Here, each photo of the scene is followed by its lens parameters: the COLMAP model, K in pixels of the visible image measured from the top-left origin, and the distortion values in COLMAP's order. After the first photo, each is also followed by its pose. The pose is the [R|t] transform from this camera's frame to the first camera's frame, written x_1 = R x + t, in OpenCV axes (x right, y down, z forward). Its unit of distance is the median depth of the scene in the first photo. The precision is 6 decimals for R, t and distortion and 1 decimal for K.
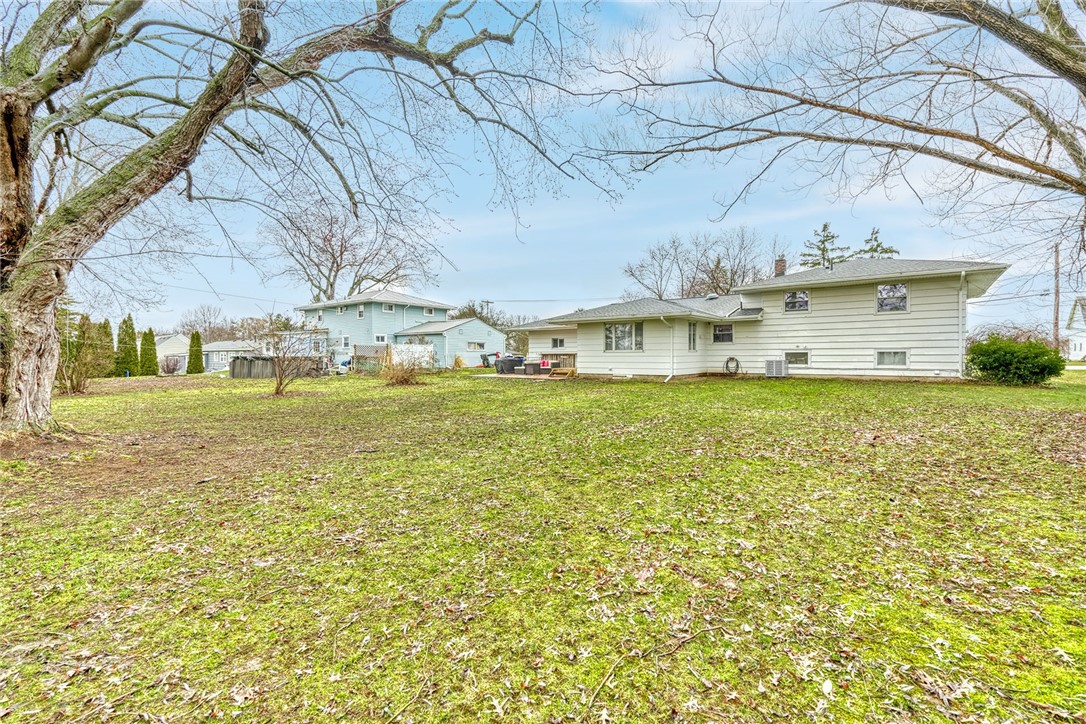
lens RADIAL K [[494.7, 0, 544.7], [0, 494.7, 359.2], [0, 0, 1]] dist [-0.000284, 0.000015]
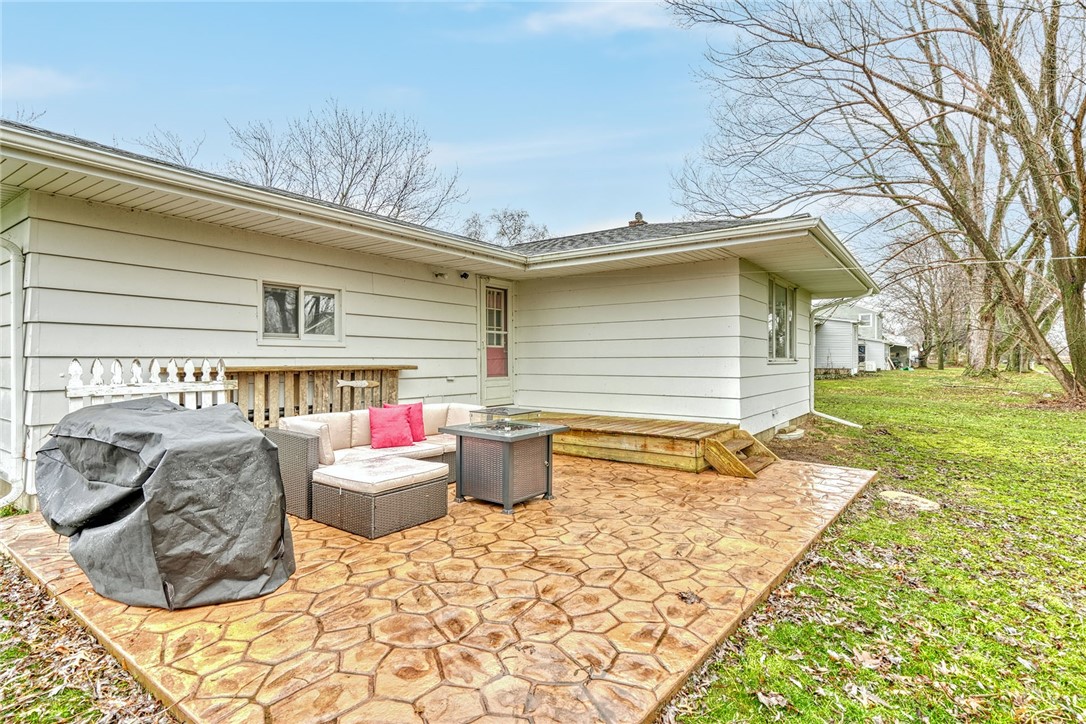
lens RADIAL K [[534.8, 0, 540.6], [0, 534.8, 362.4], [0, 0, 1]] dist [0.005189, 0.000327]
pose [[-0.054074, -0.003827, 0.998530, -0.250916], [0.004046, 0.999984, 0.004052, -0.019268], [-0.998529, 0.004260, -0.054058, 1.286806]]
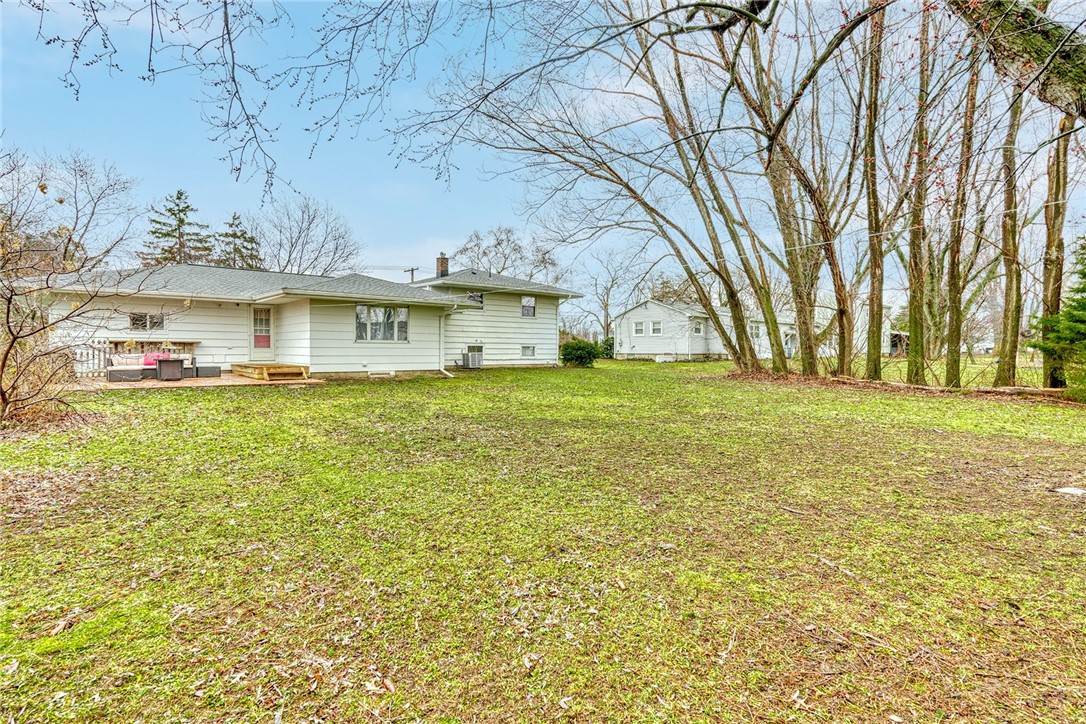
lens RADIAL K [[534.8, 0, 544.9], [0, 534.8, 358.2], [0, 0, 1]] dist [0.005189, 0.000327]
pose [[0.176864, -0.013047, 0.984149, -0.672019], [-0.002255, 0.999904, 0.013661, -0.002453], [-0.984233, -0.004635, 0.176818, 0.643759]]
